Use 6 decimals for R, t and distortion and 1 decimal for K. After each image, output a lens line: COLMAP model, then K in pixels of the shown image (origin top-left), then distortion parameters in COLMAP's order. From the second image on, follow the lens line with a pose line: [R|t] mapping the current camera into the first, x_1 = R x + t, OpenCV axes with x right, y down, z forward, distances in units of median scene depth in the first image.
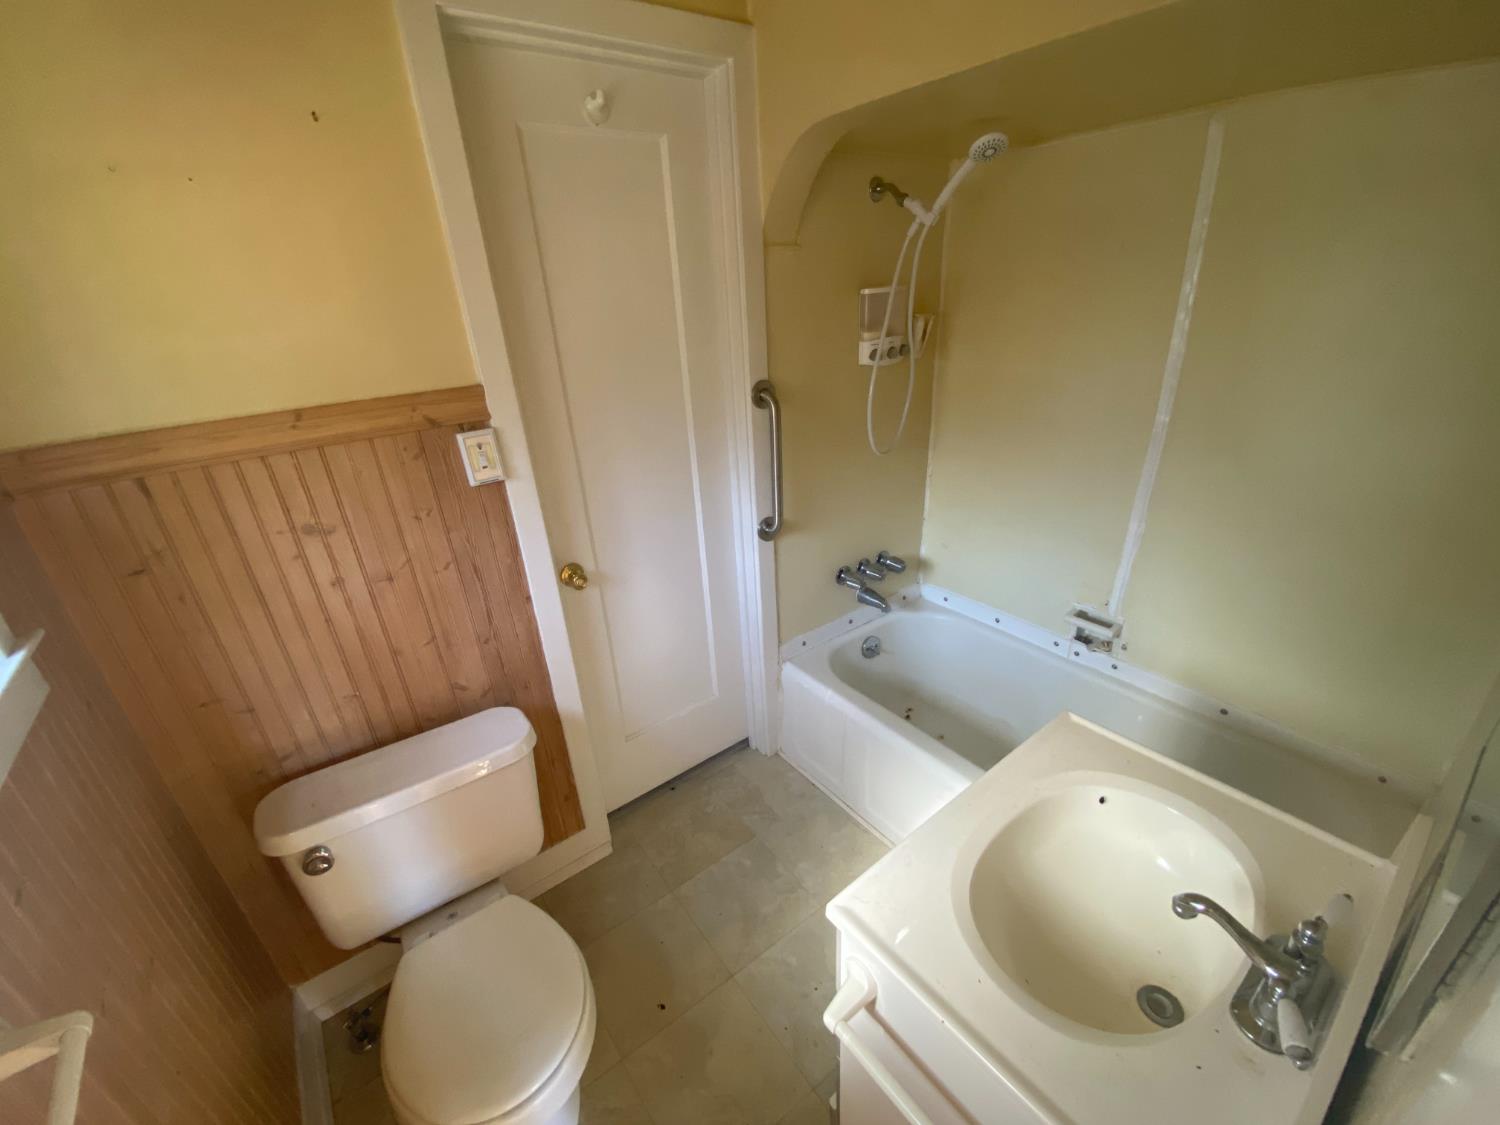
lens RADIAL K [[617.5, 0, 738.9], [0, 617.5, 570.7], [0, 0, 1]] dist [0.004109, -0.014026]
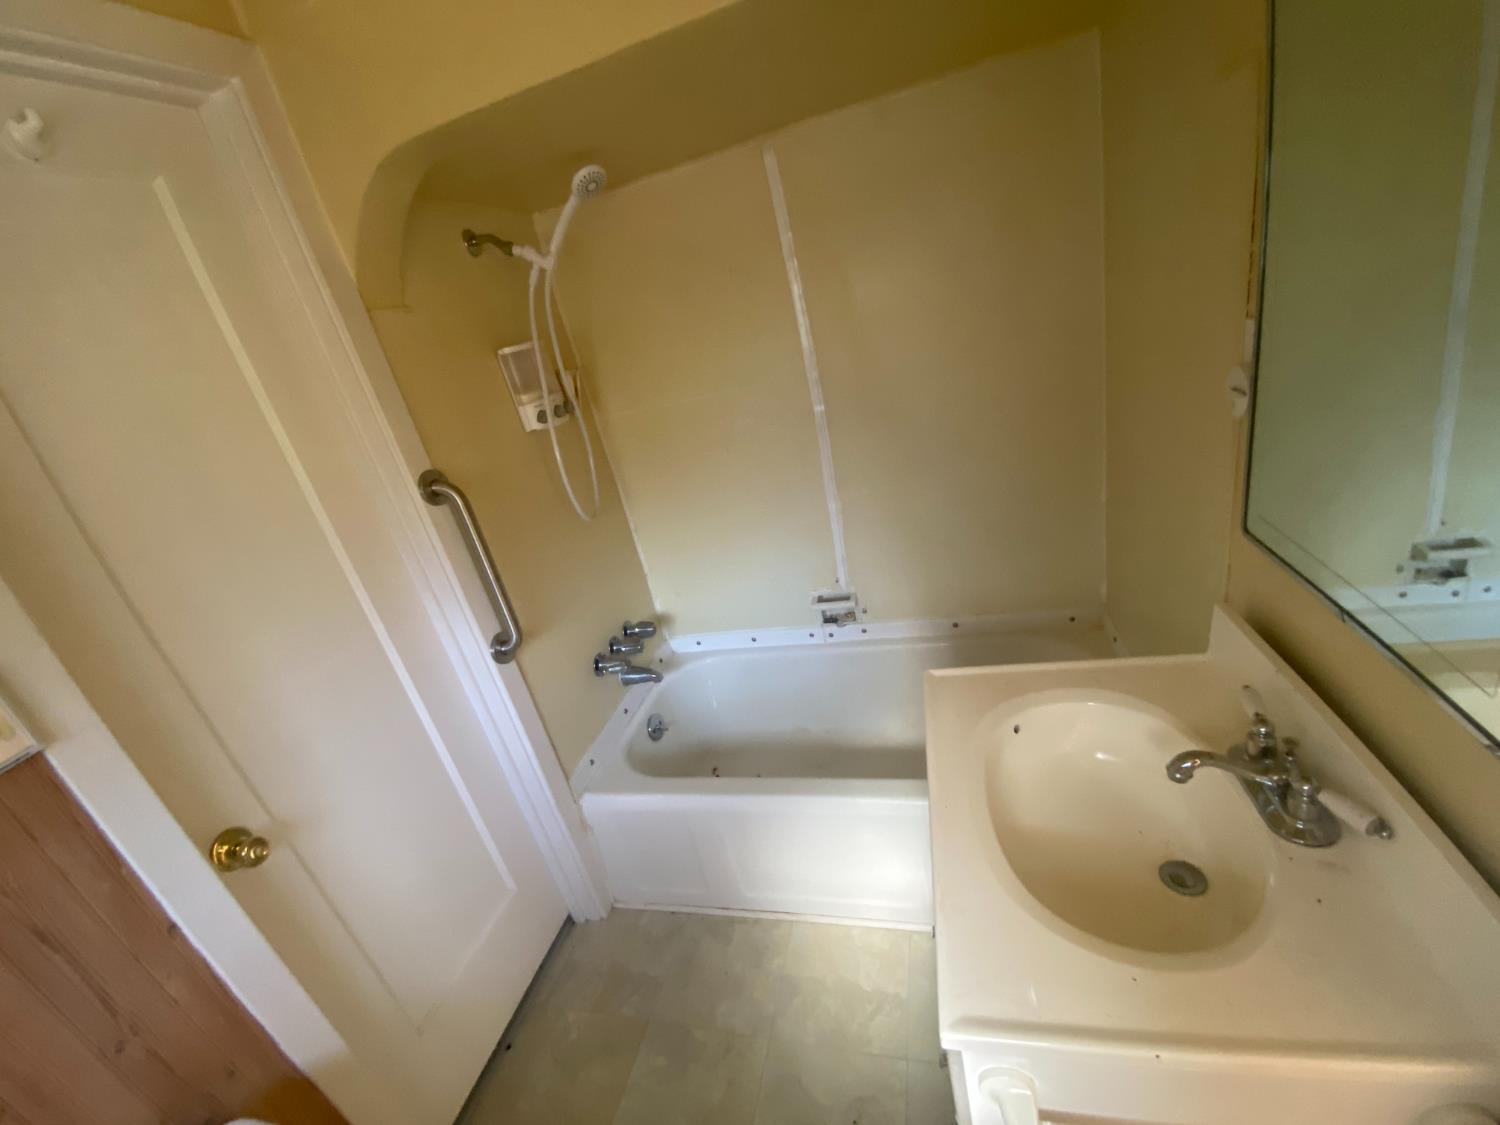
lens RADIAL K [[617.5, 0, 751.9], [0, 617.5, 562.3], [0, 0, 1]] dist [0.004109, -0.014026]
pose [[0.761974, -0.343460, 0.549027, -0.118151], [0.421861, 0.906473, -0.018414, -0.021781], [-0.491354, 0.245644, 0.835602, 0.190491]]
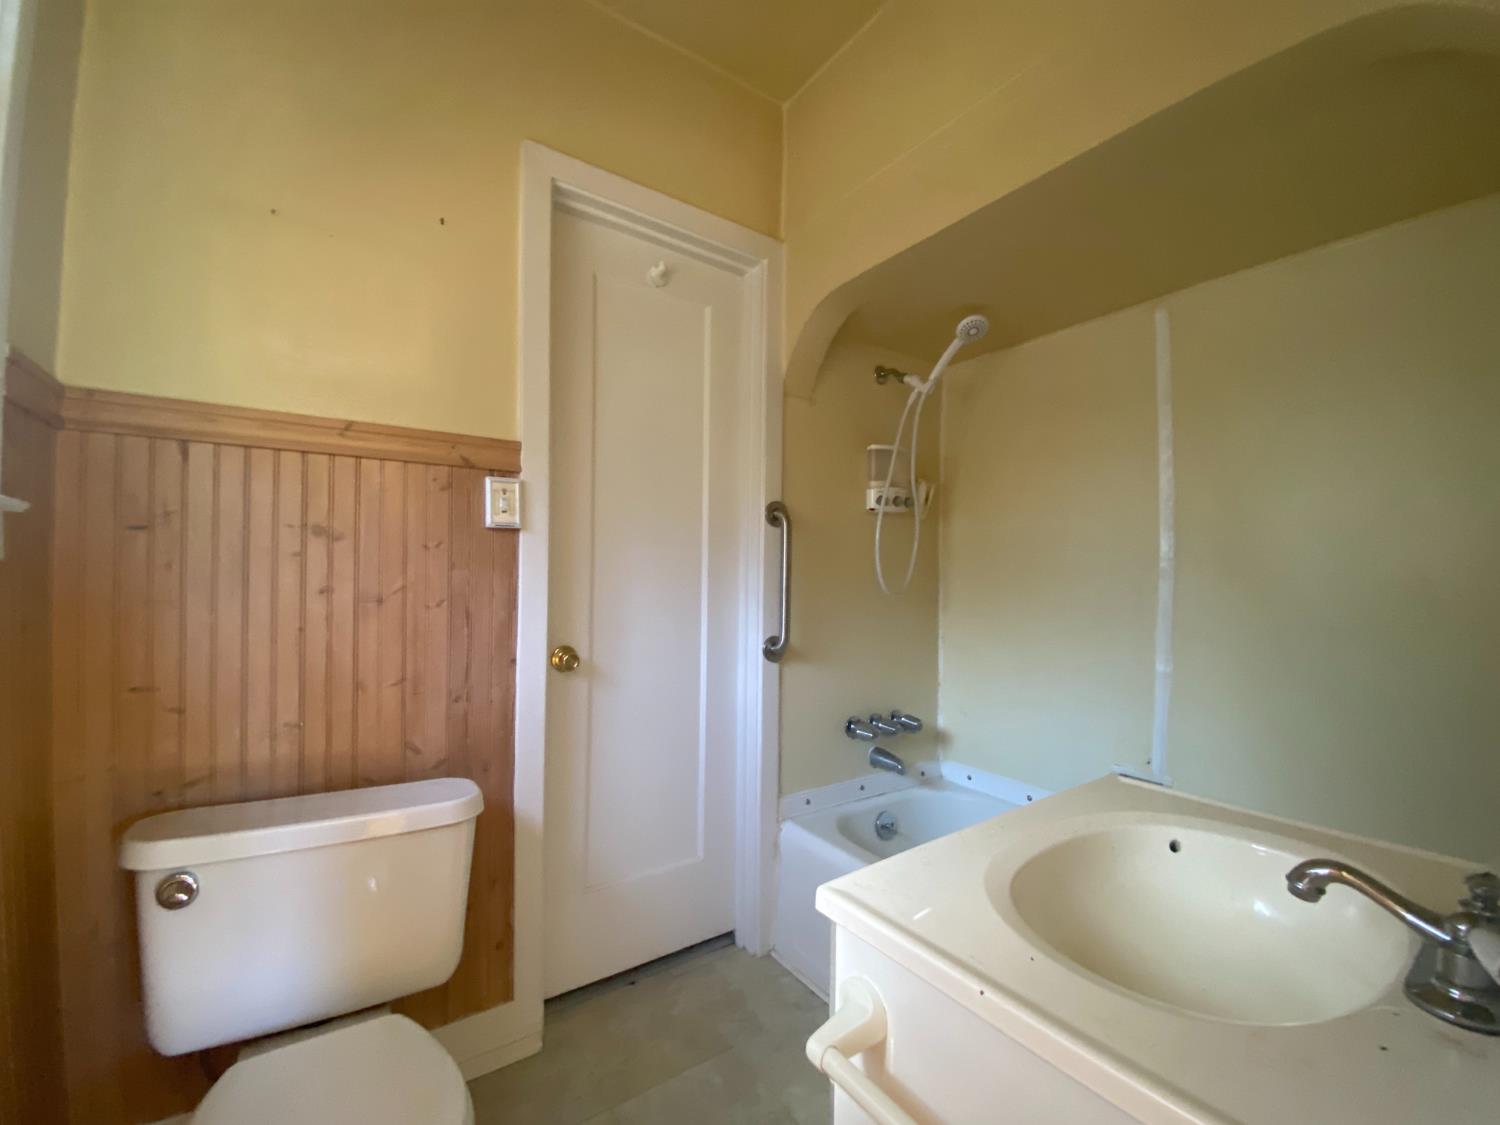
lens RADIAL K [[617.5, 0, 737.3], [0, 617.5, 567.8], [0, 0, 1]] dist [0.004109, -0.014026]
pose [[0.996379, 0.073422, -0.042871, 0.025996], [-0.084730, 0.899194, -0.429267, 0.267058], [0.007031, 0.431345, 0.902160, 0.085617]]
